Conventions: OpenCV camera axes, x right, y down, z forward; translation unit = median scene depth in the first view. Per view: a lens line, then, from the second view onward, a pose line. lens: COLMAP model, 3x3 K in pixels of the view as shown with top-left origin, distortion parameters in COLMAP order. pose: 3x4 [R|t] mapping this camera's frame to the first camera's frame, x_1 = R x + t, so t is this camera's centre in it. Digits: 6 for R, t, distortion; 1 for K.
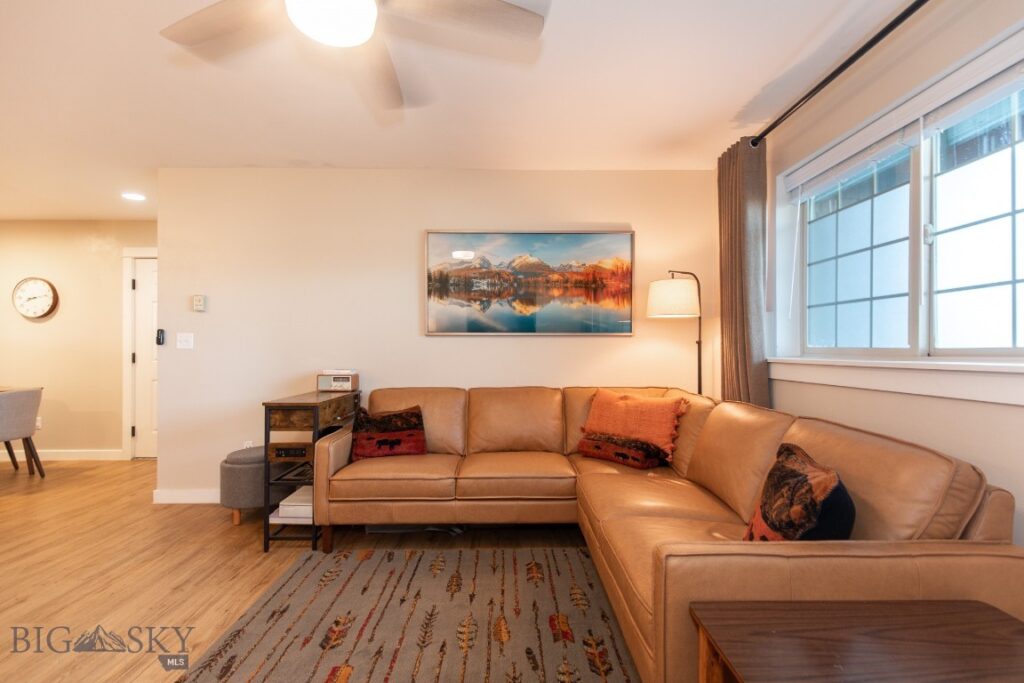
lens RADIAL K [[467.0, 0, 513.3], [0, 467.0, 347.1], [0, 0, 1]] dist [0.008012, -0.000179]
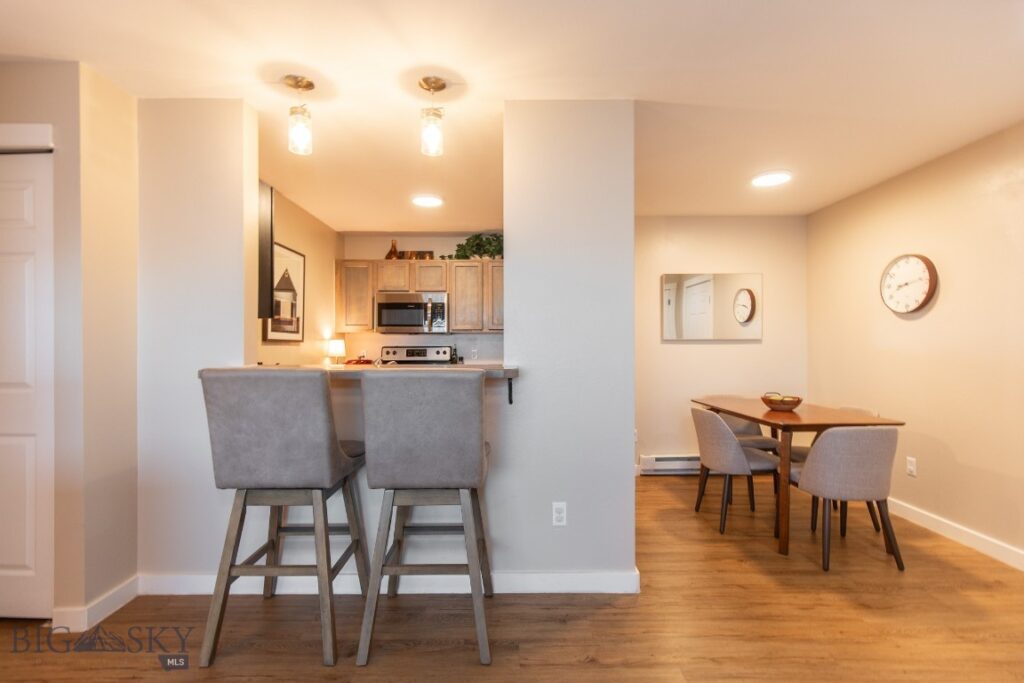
lens RADIAL K [[459.0, 0, 509.1], [0, 459.0, 344.5], [0, 0, 1]] dist [0.009811, -0.000080]
pose [[-0.010853, 0.002955, -0.999937, -0.469432], [0.007231, 0.999970, 0.002876, -0.031366], [0.999915, -0.007200, -0.010874, 0.598632]]
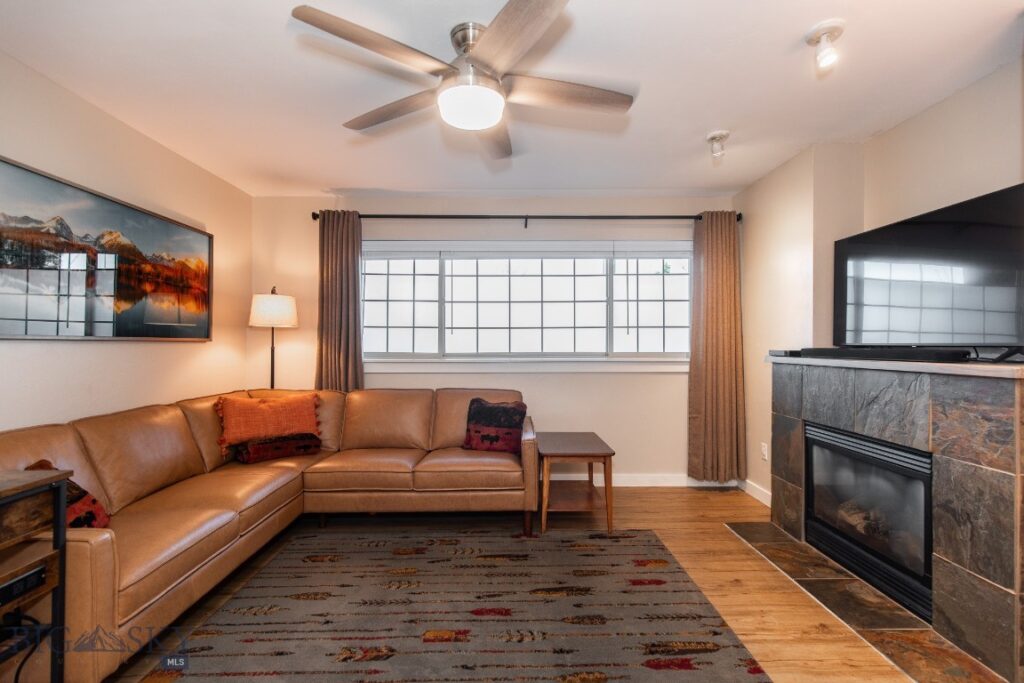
lens RADIAL K [[459.0, 0, 509.1], [0, 459.0, 344.5], [0, 0, 1]] dist [0.009811, -0.000080]
pose [[0.012626, -0.000216, 0.999920, -0.717226], [-0.005477, 0.999985, 0.000285, -0.022246], [-0.999905, -0.005480, 0.012625, 0.371239]]
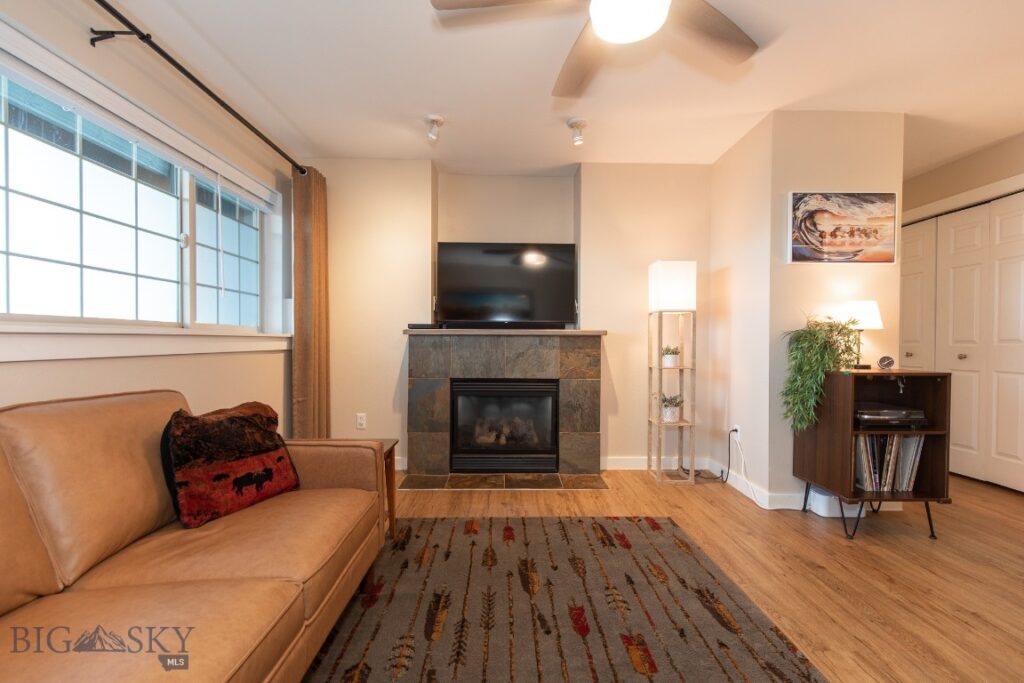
lens RADIAL K [[462.2, 0, 514.2], [0, 462.2, 345.9], [0, 0, 1]] dist [0.002907, -0.000282]
pose [[-0.999985, -0.005303, -0.001673, -0.049930], [-0.005308, 0.999980, 0.003344, 0.029844], [0.001656, 0.003353, -0.999993, 0.892579]]
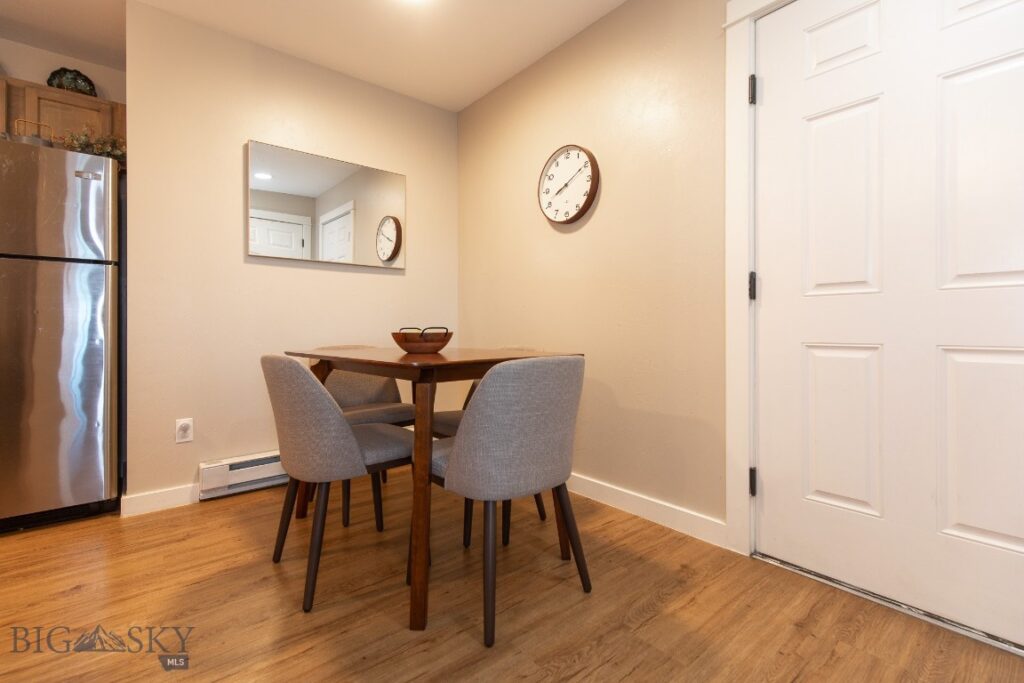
lens RADIAL K [[468.4, 0, 515.9], [0, 468.4, 329.9], [0, 0, 1]] dist [-0.000194, -0.000926]
pose [[0.635307, 0.001416, -0.772258, -0.904041], [0.003288, 0.999984, 0.004539, 0.078879], [0.772253, -0.005423, 0.635292, 0.870056]]
